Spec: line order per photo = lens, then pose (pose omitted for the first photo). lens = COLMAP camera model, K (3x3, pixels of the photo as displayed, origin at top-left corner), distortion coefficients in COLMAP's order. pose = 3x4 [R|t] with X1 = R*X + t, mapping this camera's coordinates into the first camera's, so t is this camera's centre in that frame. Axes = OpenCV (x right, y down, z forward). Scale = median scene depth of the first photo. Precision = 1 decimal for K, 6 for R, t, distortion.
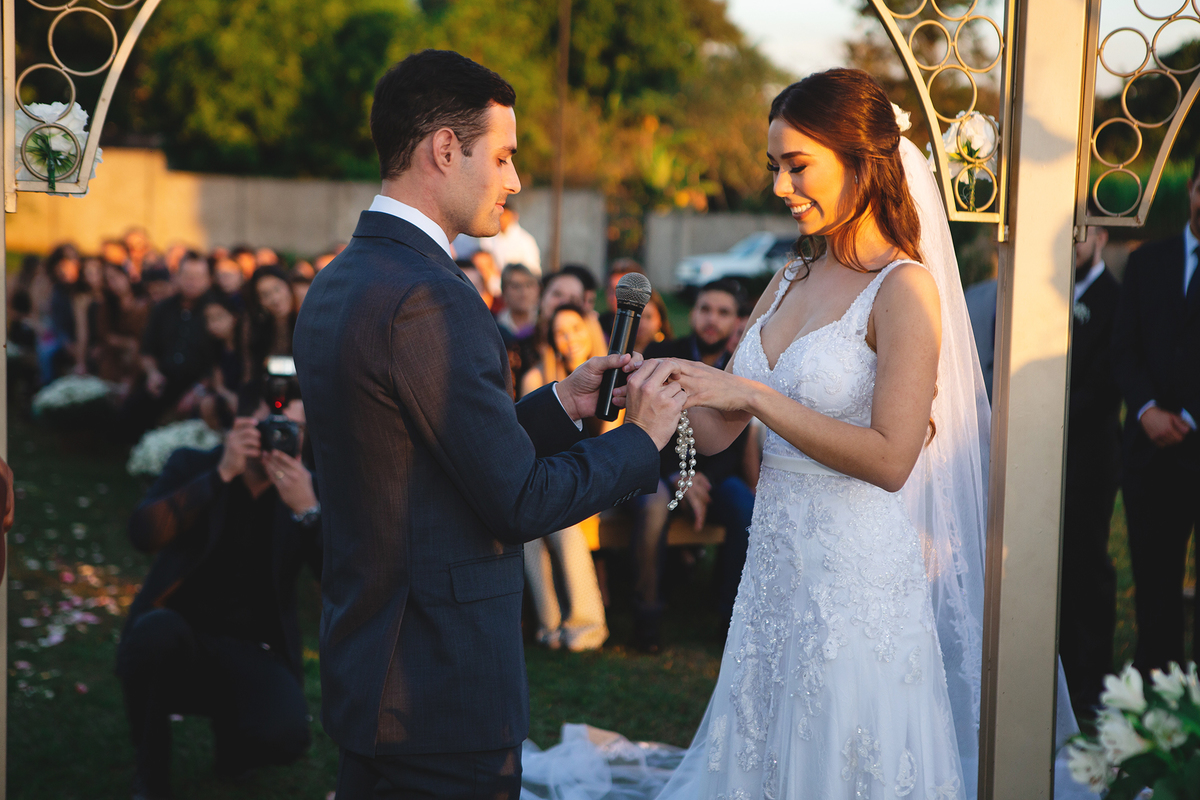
lens RADIAL K [[2377.5, 0, 600.0], [0, 2377.5, 400.0], [0, 0, 1]] dist [0.201170, -0.154012]
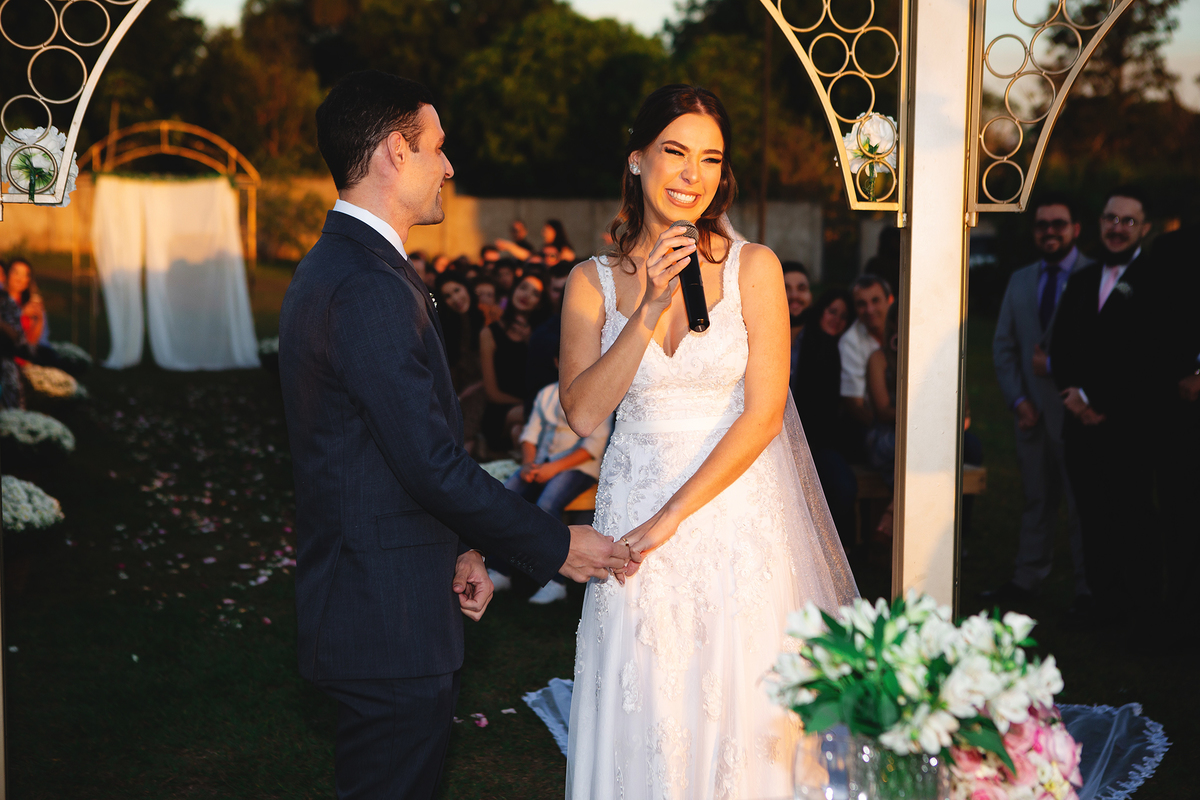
lens RADIAL K [[2004.0, 0, 600.0], [0, 2004.0, 400.0], [0, 0, 1]] dist [0.030292, 0.176149]
pose [[0.991075, -0.011597, -0.132802, 0.152439], [0.012844, 0.999881, 0.008543, 0.004764], [0.132687, -0.010172, 0.991106, 0.047941]]
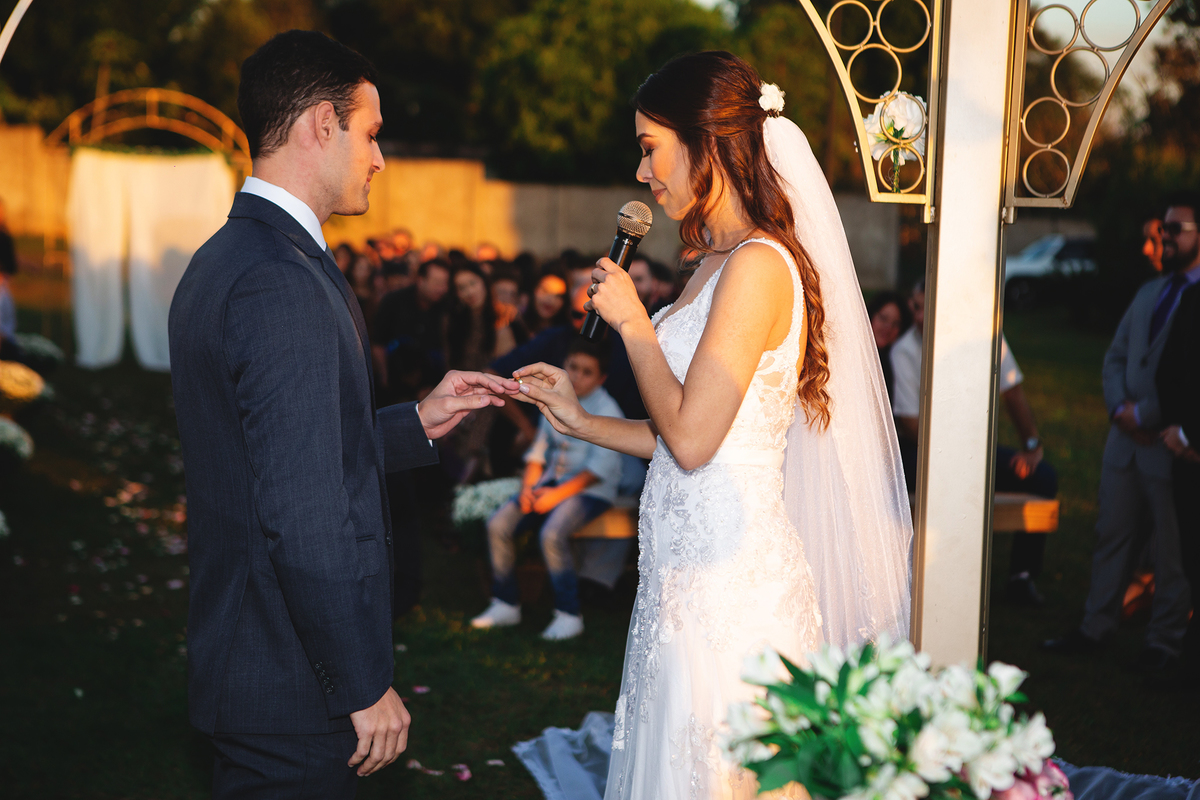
lens RADIAL K [[2256.8, 0, 600.0], [0, 2256.8, 400.0], [0, 0, 1]] dist [0.109862, 0.257809]
pose [[0.987753, 0.010678, -0.155659, 0.180830], [-0.010545, 0.999943, 0.001683, 0.006501], [0.155668, -0.000021, 0.987809, 0.057344]]
